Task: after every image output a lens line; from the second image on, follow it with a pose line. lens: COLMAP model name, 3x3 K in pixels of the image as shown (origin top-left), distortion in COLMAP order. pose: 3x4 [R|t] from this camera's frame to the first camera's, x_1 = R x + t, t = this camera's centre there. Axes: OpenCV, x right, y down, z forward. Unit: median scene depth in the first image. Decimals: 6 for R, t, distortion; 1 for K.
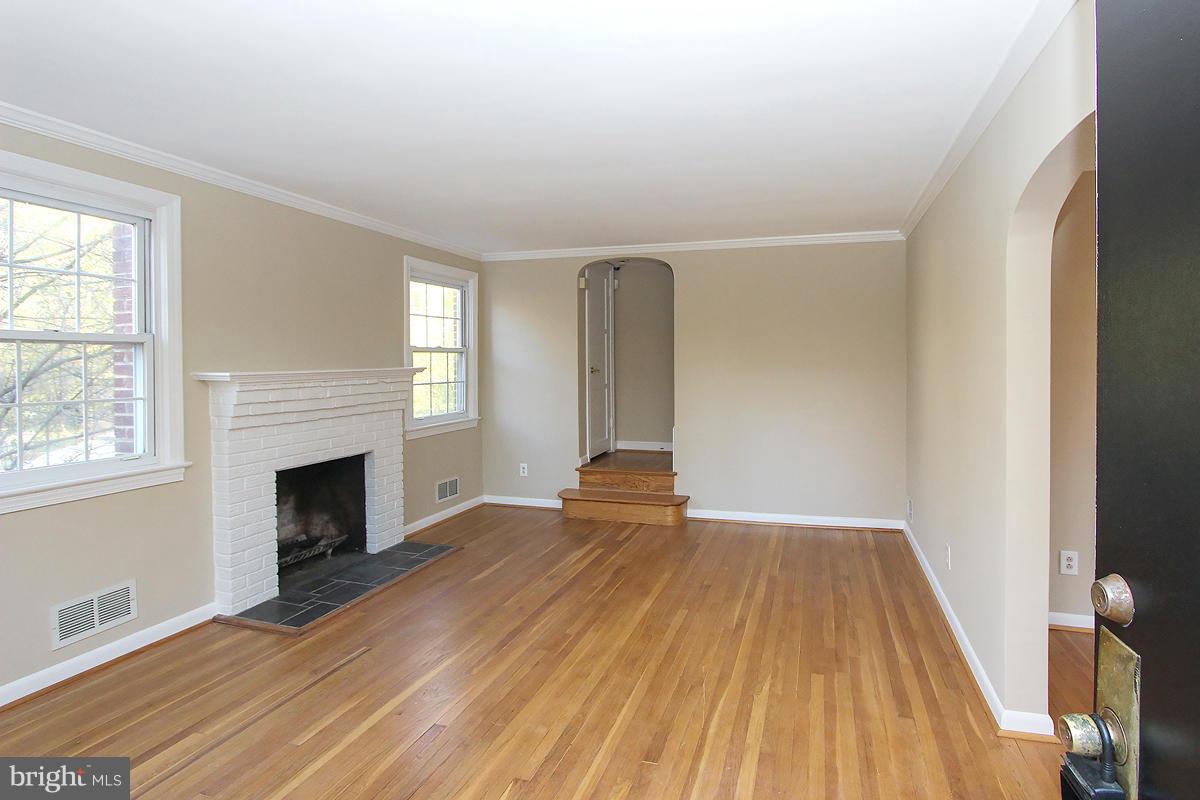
lens RADIAL K [[592.8, 0, 648.5], [0, 592.8, 369.0], [0, 0, 1]] dist [-0.014393, 0.000177]
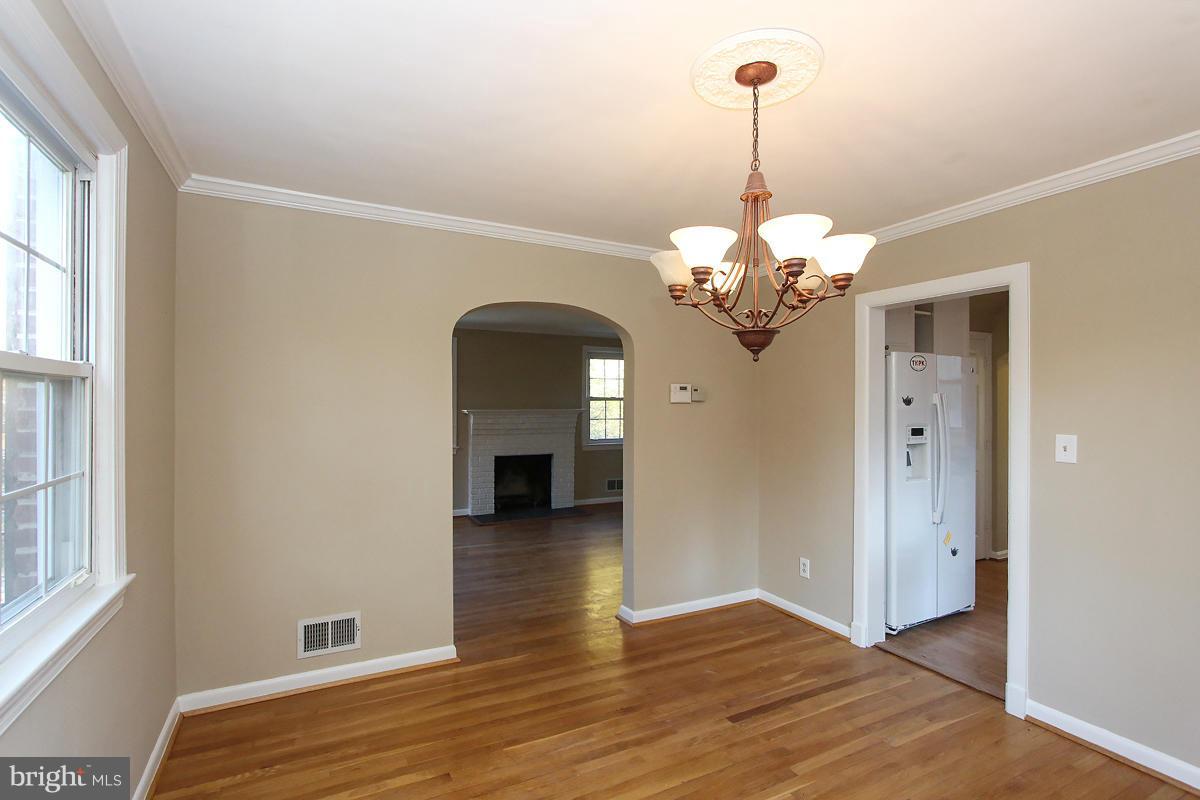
lens RADIAL K [[562.2, 0, 596.0], [0, 562.2, 403.4], [0, 0, 1]] dist [-0.009907, -0.000100]
pose [[0.680909, 0.003832, -0.732358, 1.008192], [-0.016165, 0.999821, -0.009798, -0.004512], [0.732190, 0.018510, 0.680849, -0.125003]]
